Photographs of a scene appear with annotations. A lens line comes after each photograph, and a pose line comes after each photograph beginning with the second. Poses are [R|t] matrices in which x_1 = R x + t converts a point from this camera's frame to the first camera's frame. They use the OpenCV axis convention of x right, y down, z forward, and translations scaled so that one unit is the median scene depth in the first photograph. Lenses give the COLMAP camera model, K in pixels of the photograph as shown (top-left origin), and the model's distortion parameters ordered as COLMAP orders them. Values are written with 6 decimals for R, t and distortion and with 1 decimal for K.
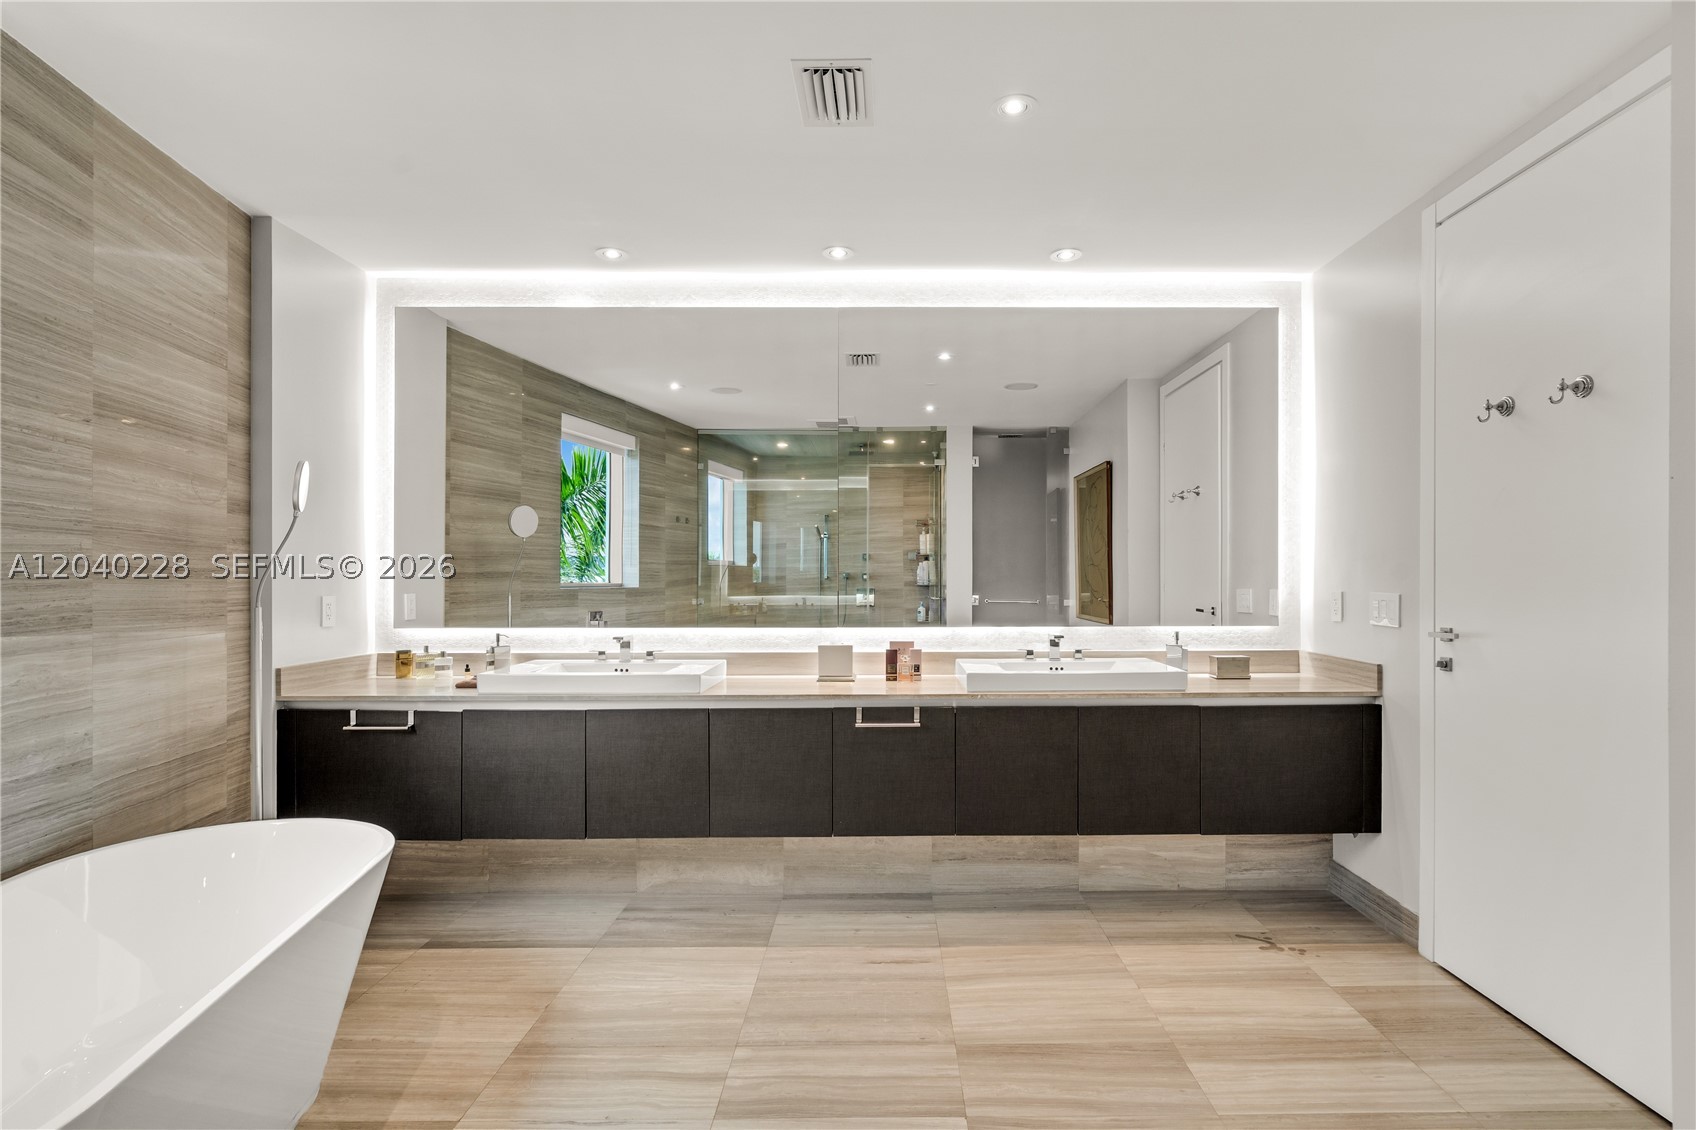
lens RADIAL K [[878.8, 0, 827.0], [0, 878.8, 580.9], [0, 0, 1]] dist [0.014021, -0.000386]
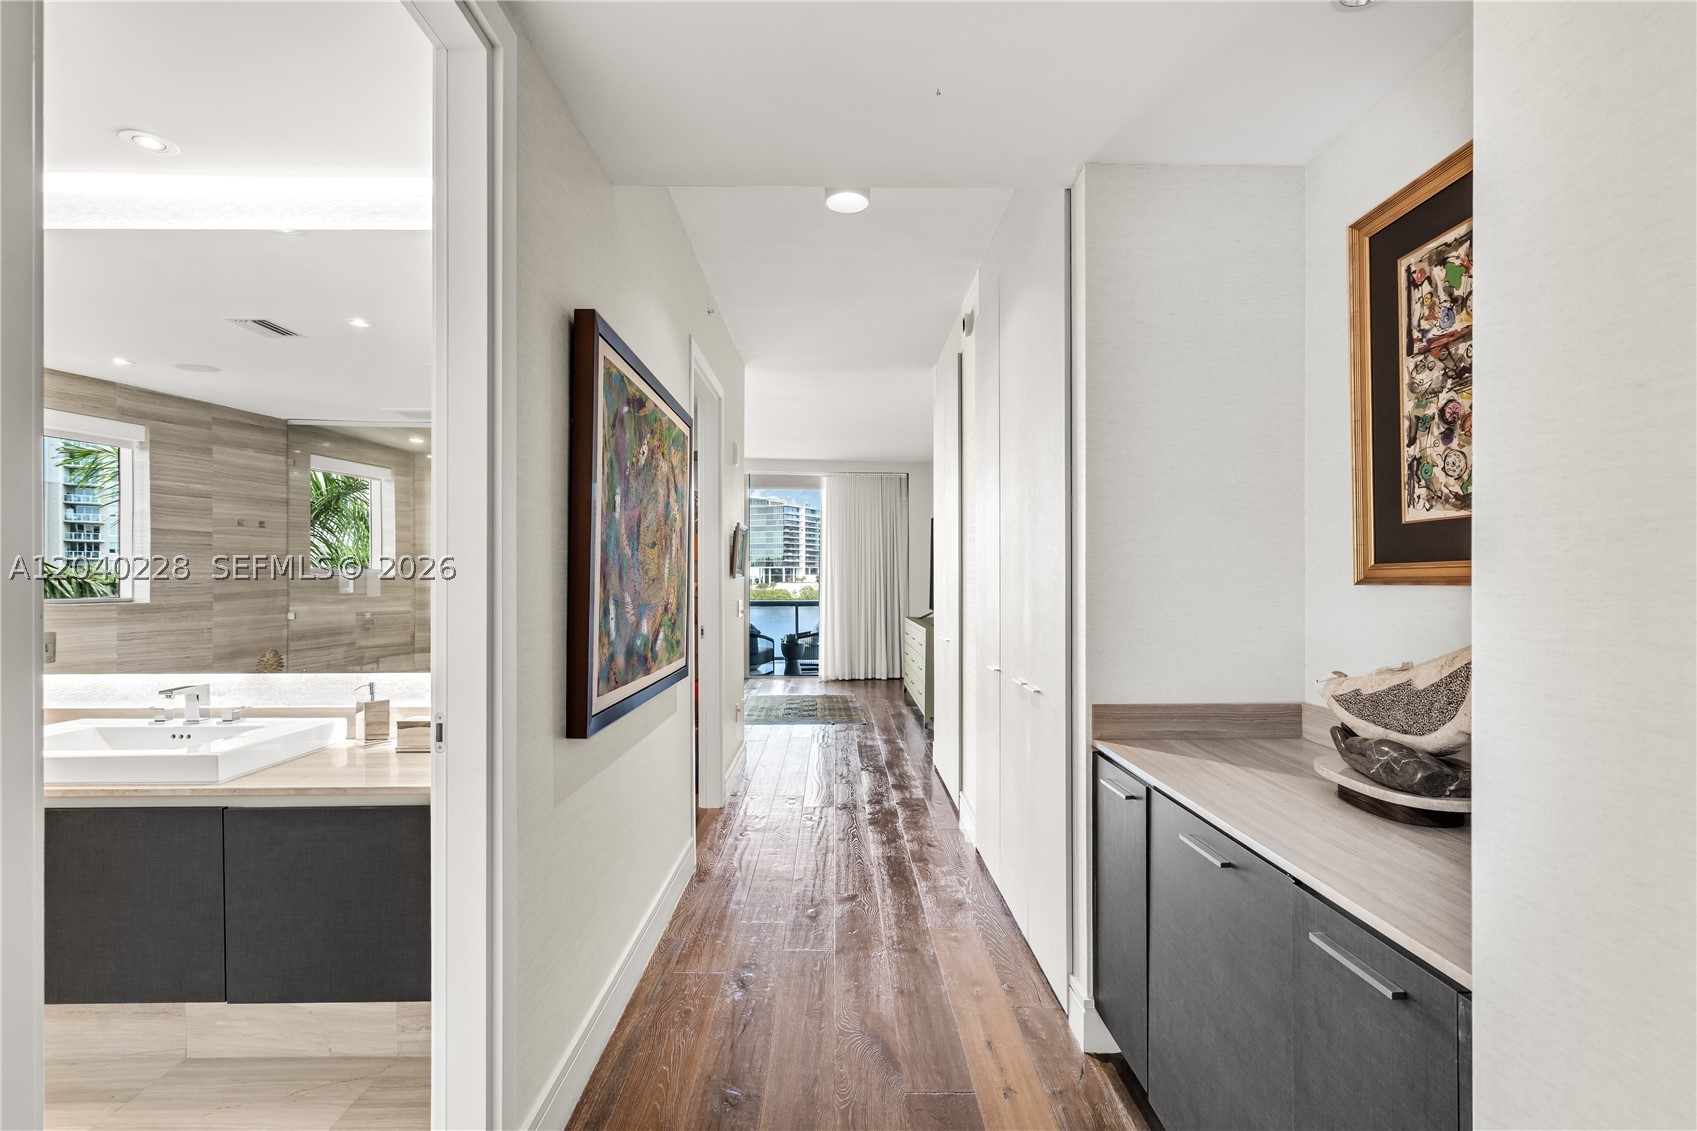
lens RADIAL K [[831.6, 0, 850.1], [0, 831.6, 570.1], [0, 0, 1]] dist [0.000904, 0.000338]
pose [[0.999928, -0.002008, -0.011870, 0.922525], [0.001898, 0.999955, -0.009293, -0.029340], [0.011889, 0.009270, 0.999886, 0.390512]]
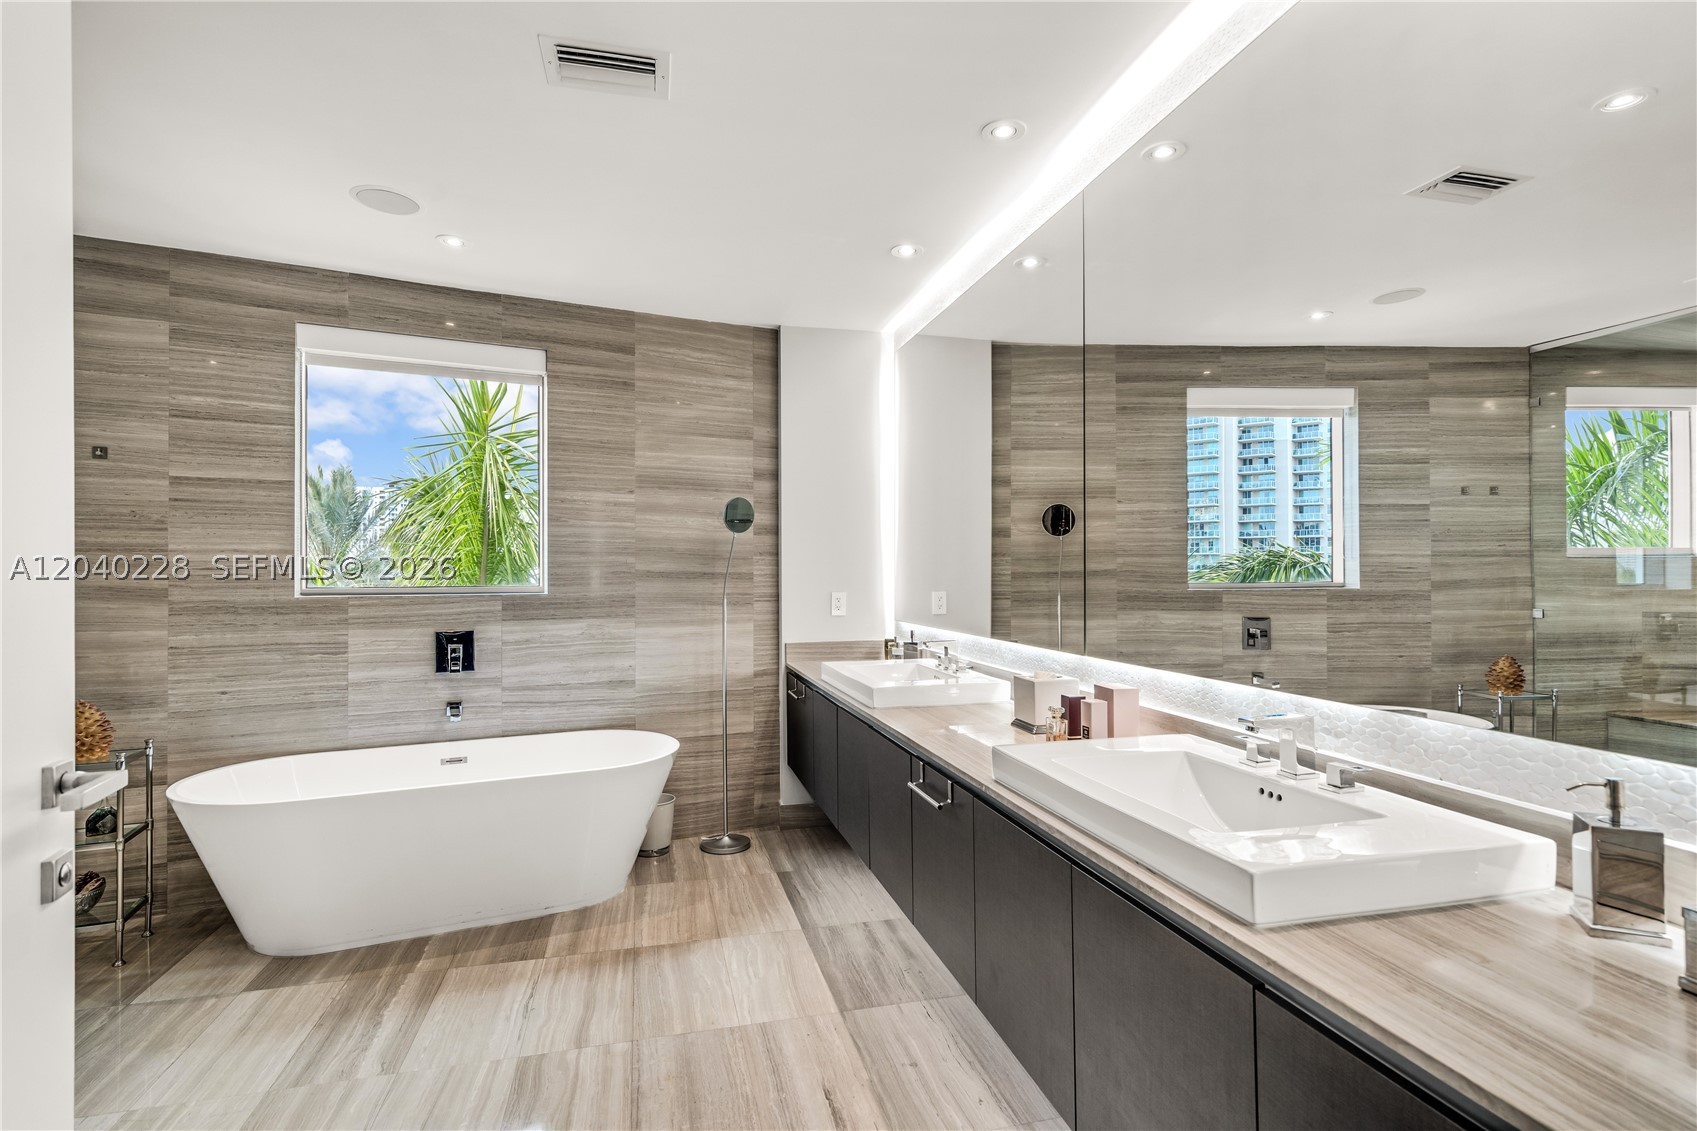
lens RADIAL K [[831.6, 0, 850.1], [0, 831.6, 570.1], [0, 0, 1]] dist [0.000904, 0.000338]
pose [[0.243437, -0.002469, -0.969914, 0.708097], [0.000052, 0.999997, -0.002532, -0.013727], [0.969917, 0.000566, 0.243436, 0.796949]]
